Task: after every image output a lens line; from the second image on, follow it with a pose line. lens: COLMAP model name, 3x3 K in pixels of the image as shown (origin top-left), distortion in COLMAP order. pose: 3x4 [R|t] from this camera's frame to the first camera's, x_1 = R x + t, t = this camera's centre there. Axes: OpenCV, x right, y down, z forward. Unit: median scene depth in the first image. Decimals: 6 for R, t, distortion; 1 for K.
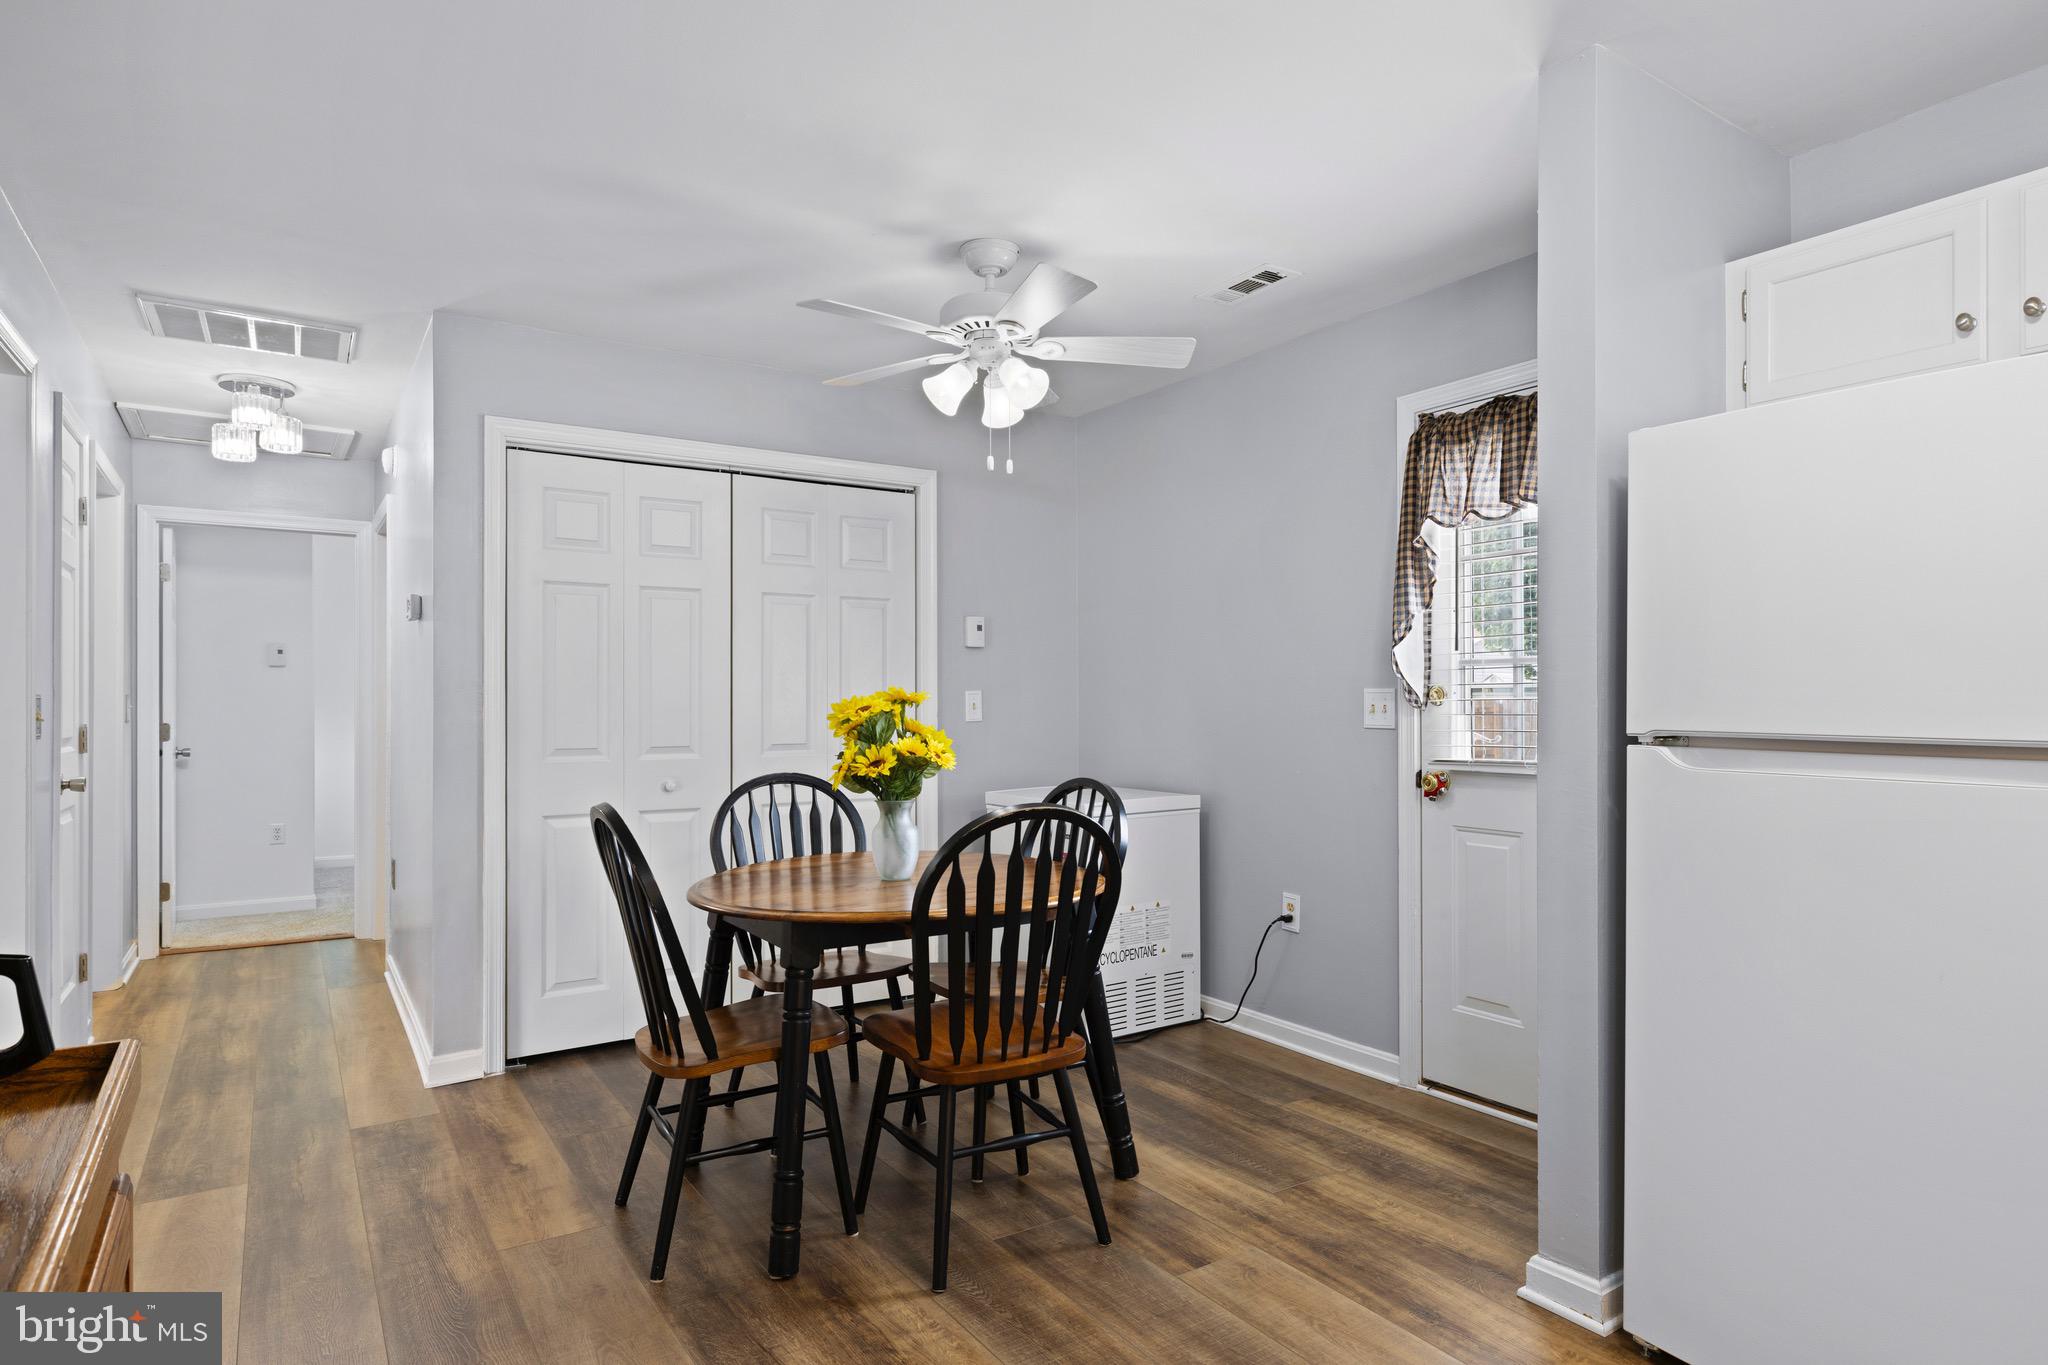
lens RADIAL K [[1150.2, 0, 1037.1], [0, 1150.2, 681.5], [0, 0, 1]] dist [-0.000965, 0.000889]
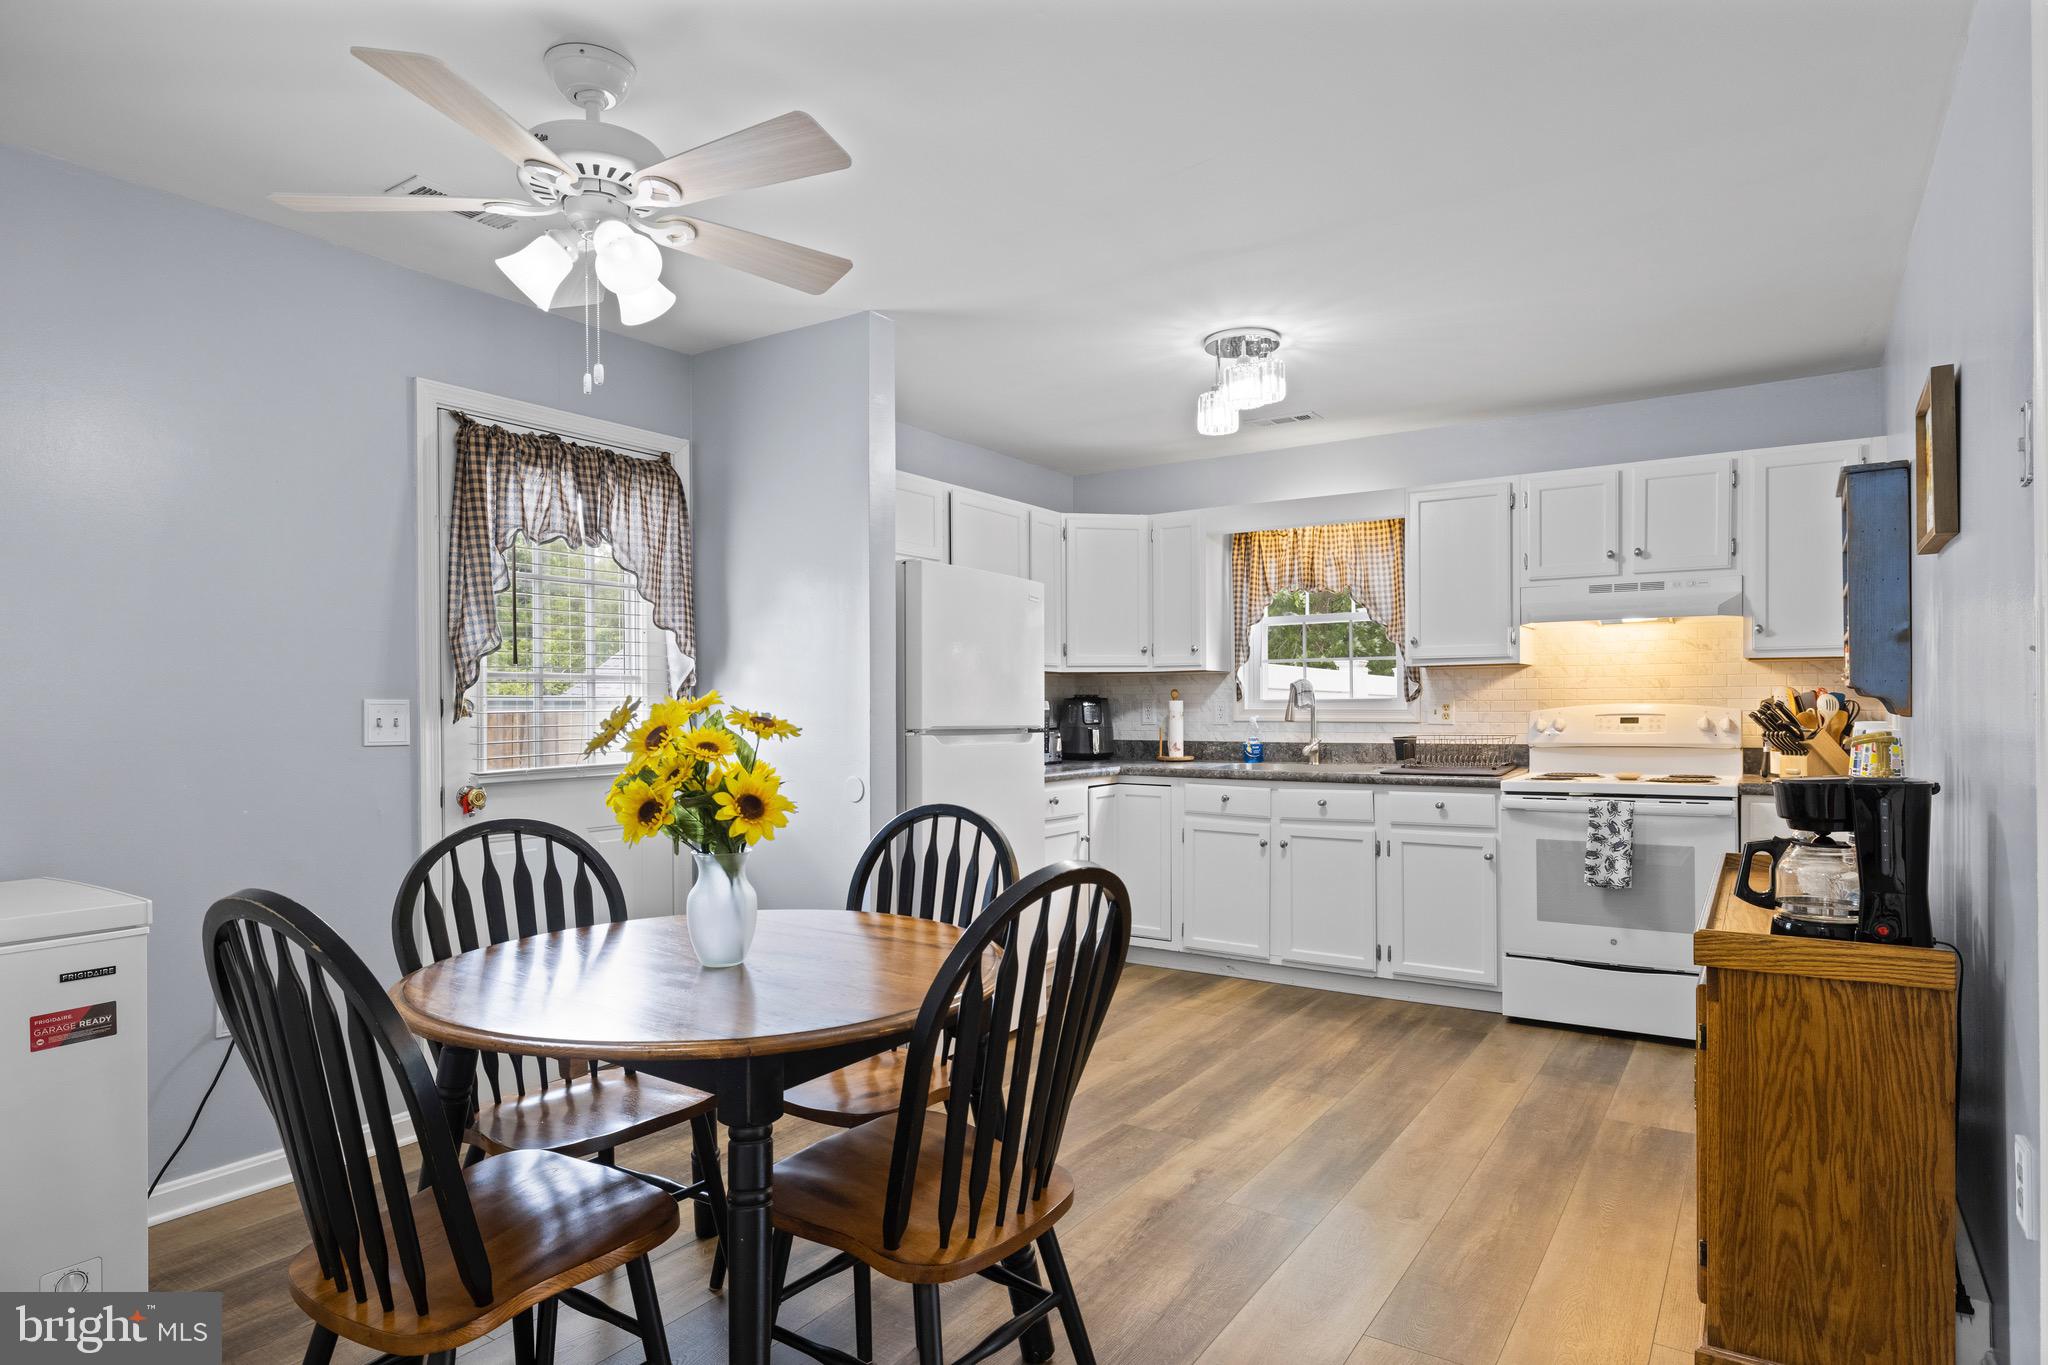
lens RADIAL K [[1150.2, 0, 1020.4], [0, 1150.2, 712.2], [0, 0, 1]] dist [-0.000965, 0.000889]
pose [[-0.377511, 0.000956, 0.926005, -0.702089], [-0.010086, 0.999936, -0.005144, 0.015757], [-0.925950, -0.011282, -0.377477, 0.901915]]
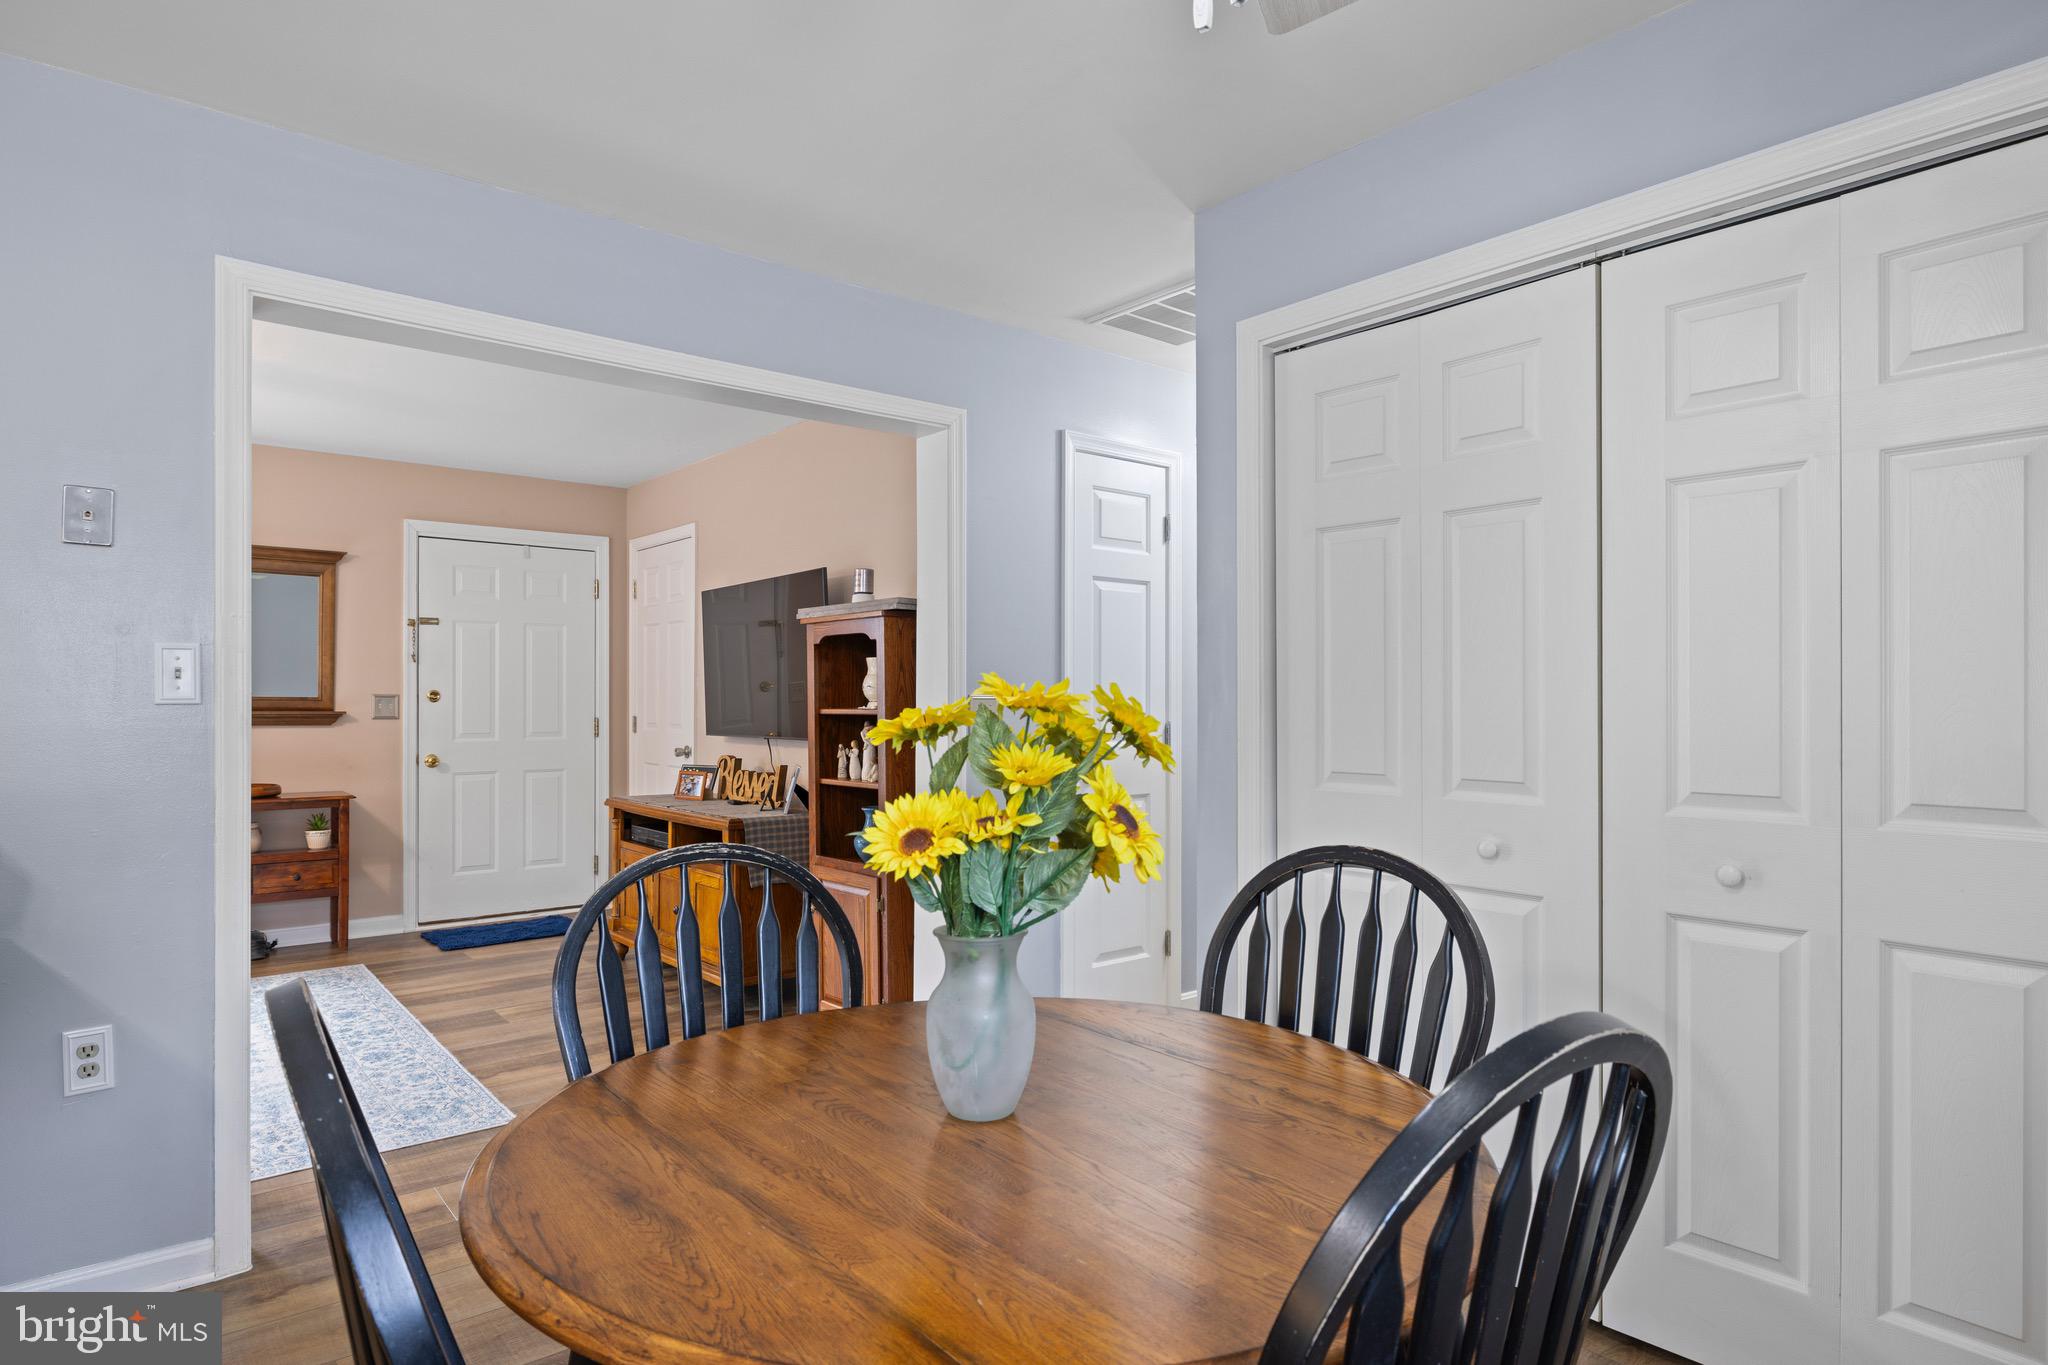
lens RADIAL K [[1150.2, 0, 1009.2], [0, 1150.2, 695.9], [0, 0, 1]] dist [-0.000965, 0.000889]
pose [[0.097826, -0.001976, -0.995202, 0.260629], [0.018705, 0.999825, -0.000147, 0.010939], [0.995028, -0.018601, 0.097846, 0.792924]]
